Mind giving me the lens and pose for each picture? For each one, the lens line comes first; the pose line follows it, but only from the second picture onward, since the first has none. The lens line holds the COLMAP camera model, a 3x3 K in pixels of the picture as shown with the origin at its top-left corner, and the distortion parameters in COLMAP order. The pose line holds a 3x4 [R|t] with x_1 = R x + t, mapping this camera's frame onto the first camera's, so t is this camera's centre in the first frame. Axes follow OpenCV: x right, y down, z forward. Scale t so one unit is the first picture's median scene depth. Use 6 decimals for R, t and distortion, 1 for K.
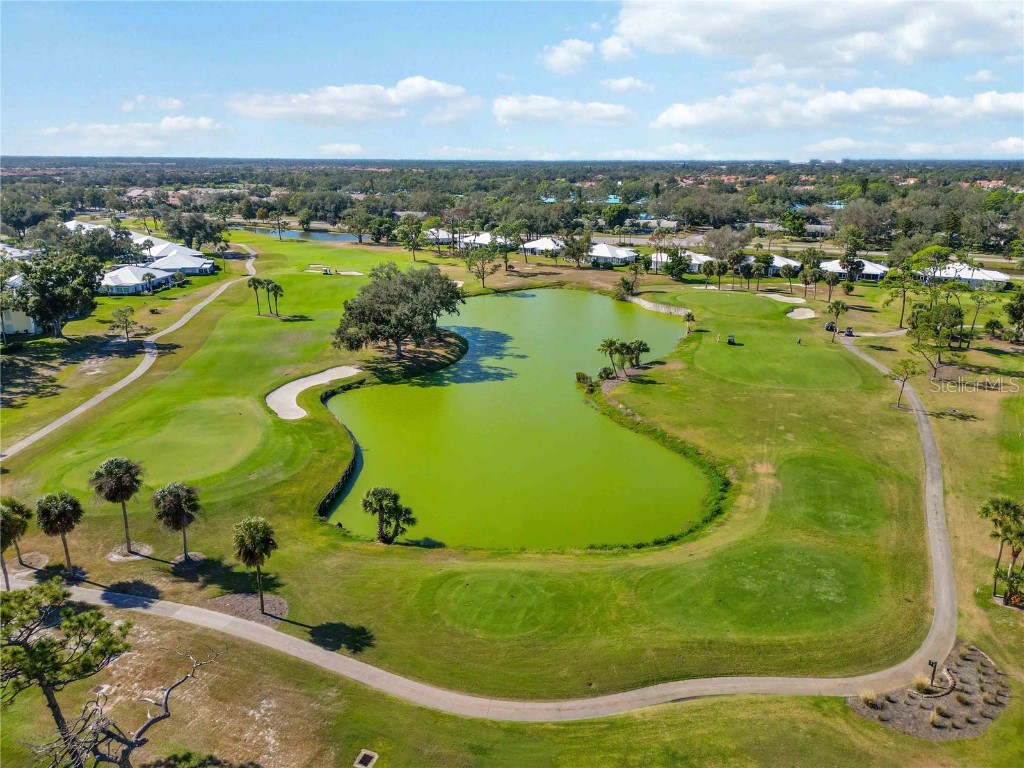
lens RADIAL K [[713.5, 0, 512.0], [0, 713.5, 384.0], [0, 0, 1]] dist [0.074744, -0.074494]
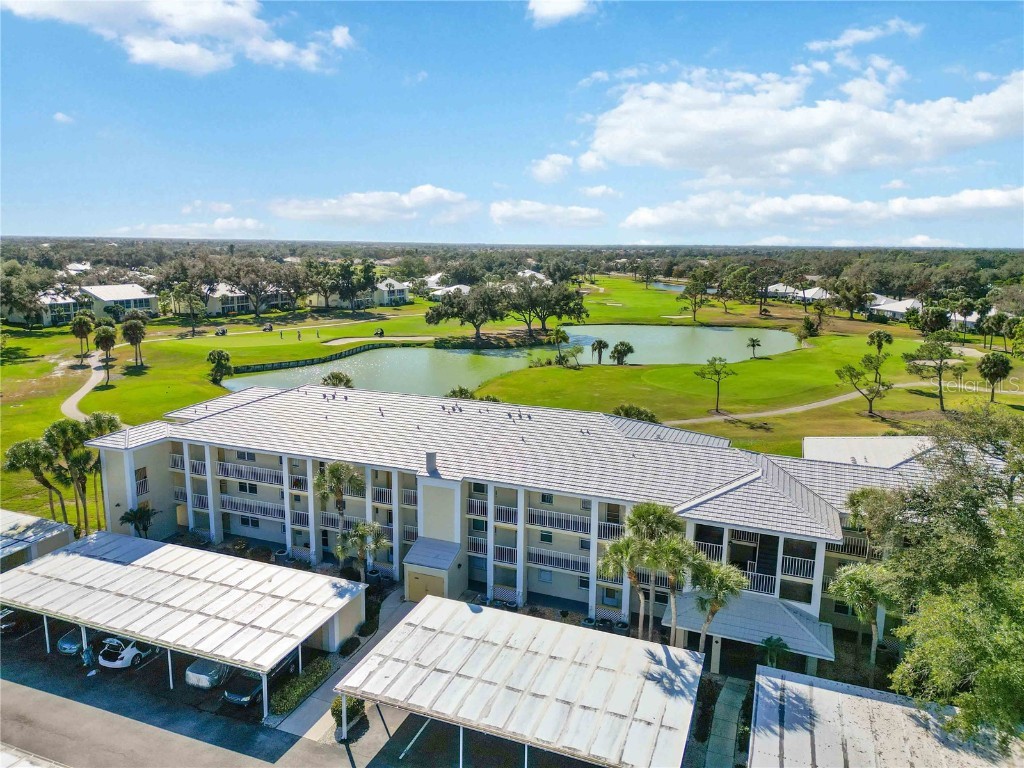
lens RADIAL K [[713.5, 0, 512.0], [0, 713.5, 384.0], [0, 0, 1]] dist [0.074744, -0.074494]
pose [[0.712610, 0.140956, -0.687254, 0.492776], [-0.220125, 0.975062, -0.028262, 0.041185], [0.666132, 0.171421, 0.725867, 0.085186]]
